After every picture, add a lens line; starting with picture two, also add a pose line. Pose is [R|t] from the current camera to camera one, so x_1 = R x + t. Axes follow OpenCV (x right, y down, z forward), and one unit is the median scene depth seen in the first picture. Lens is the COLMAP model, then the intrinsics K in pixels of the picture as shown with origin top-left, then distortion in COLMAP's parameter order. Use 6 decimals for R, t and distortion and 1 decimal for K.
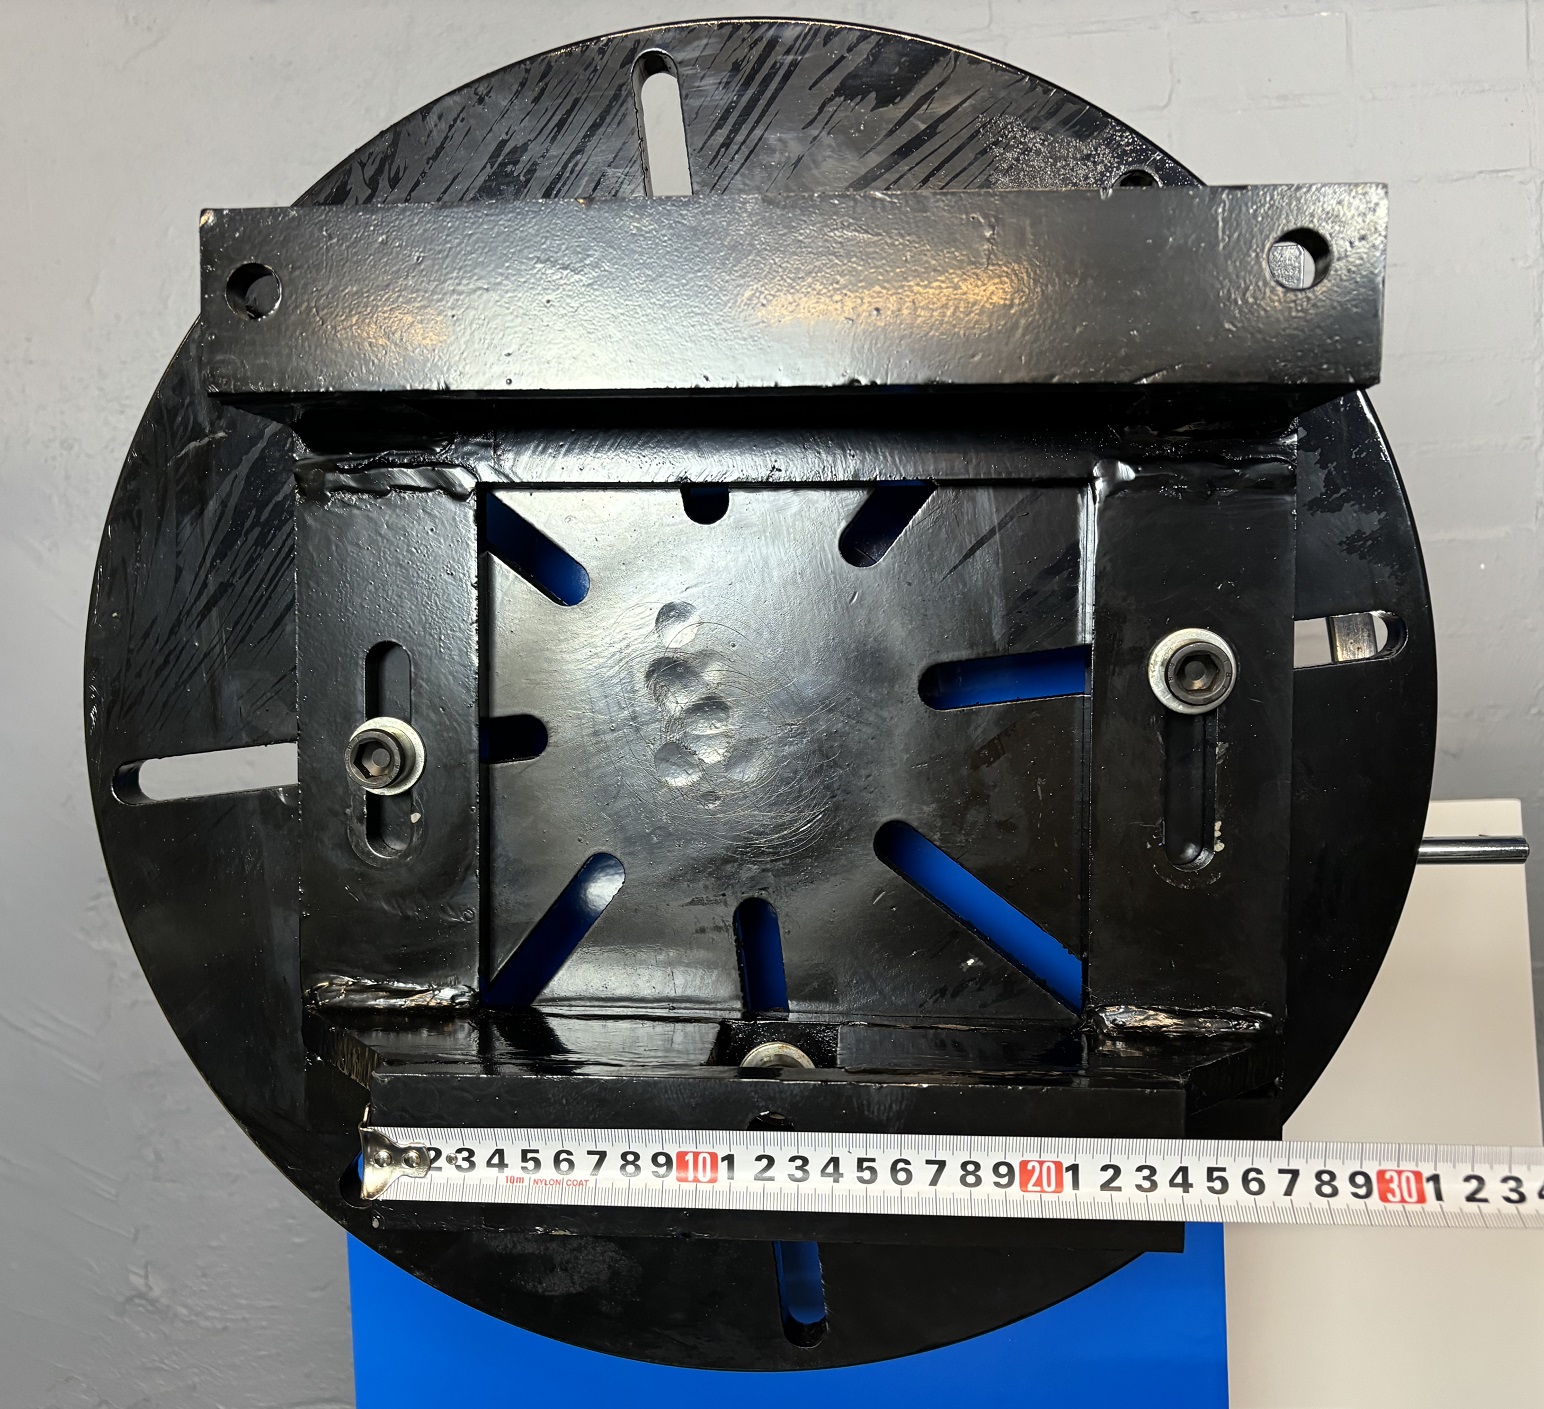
lens RADIAL K [[1511.4, 0, 701.2], [0, 1511.4, 744.8], [0, 0, 1]] dist [0.013087, -0.002318]
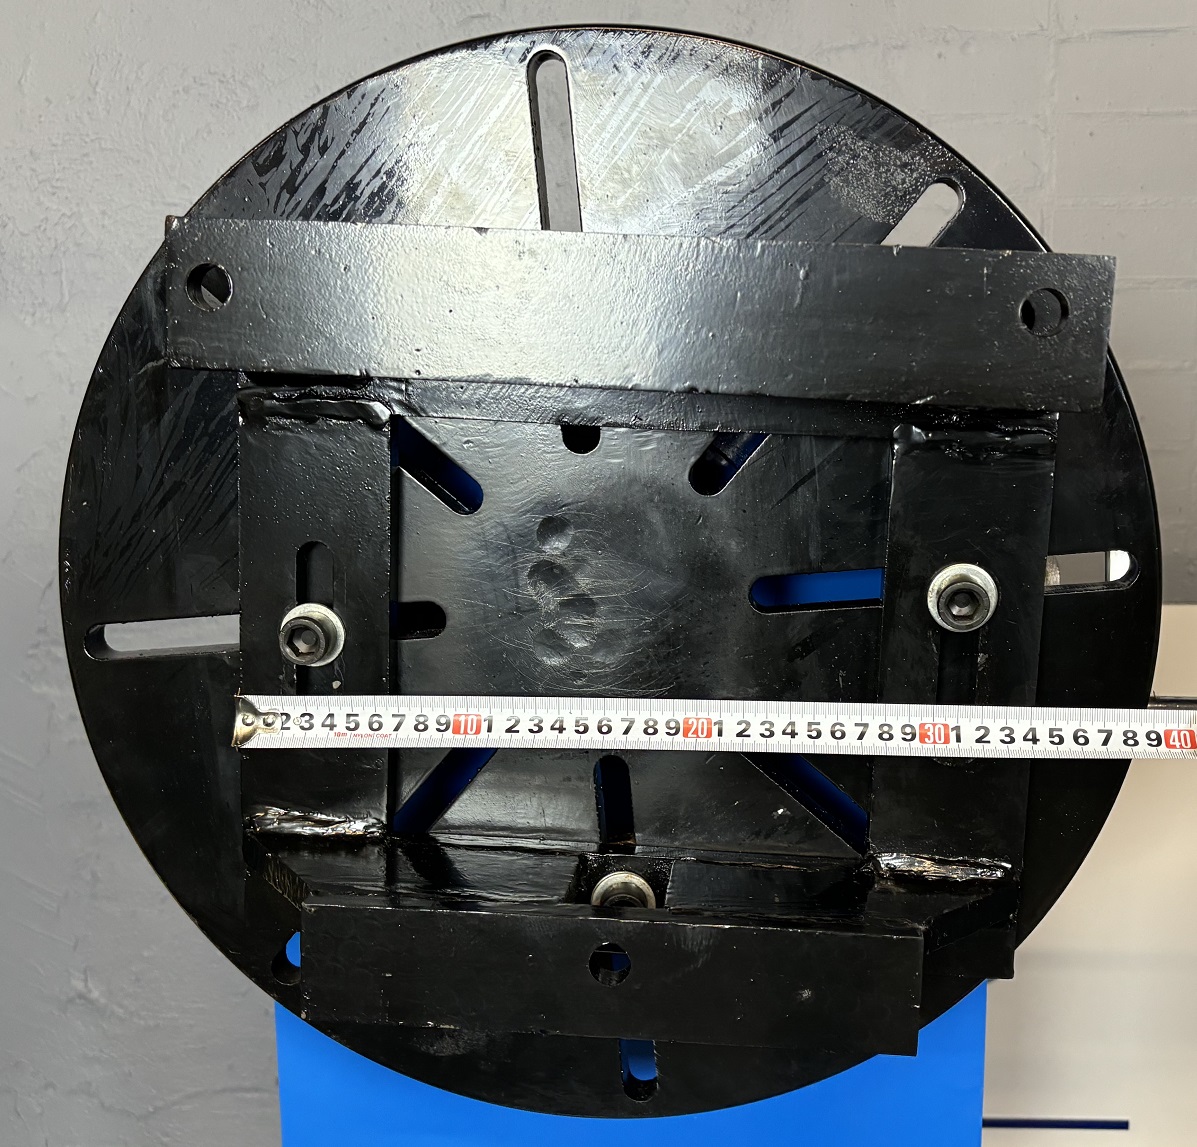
lens RADIAL K [[1498.8, 0, 658.3], [0, 1498.8, 609.5], [0, 0, 1]] dist [0.041373, -0.082791]
pose [[0.998986, 0.031741, 0.031930, 0.031369], [-0.035361, 0.992135, 0.120076, -0.168601], [-0.027868, -0.121083, 0.992251, -0.211993]]
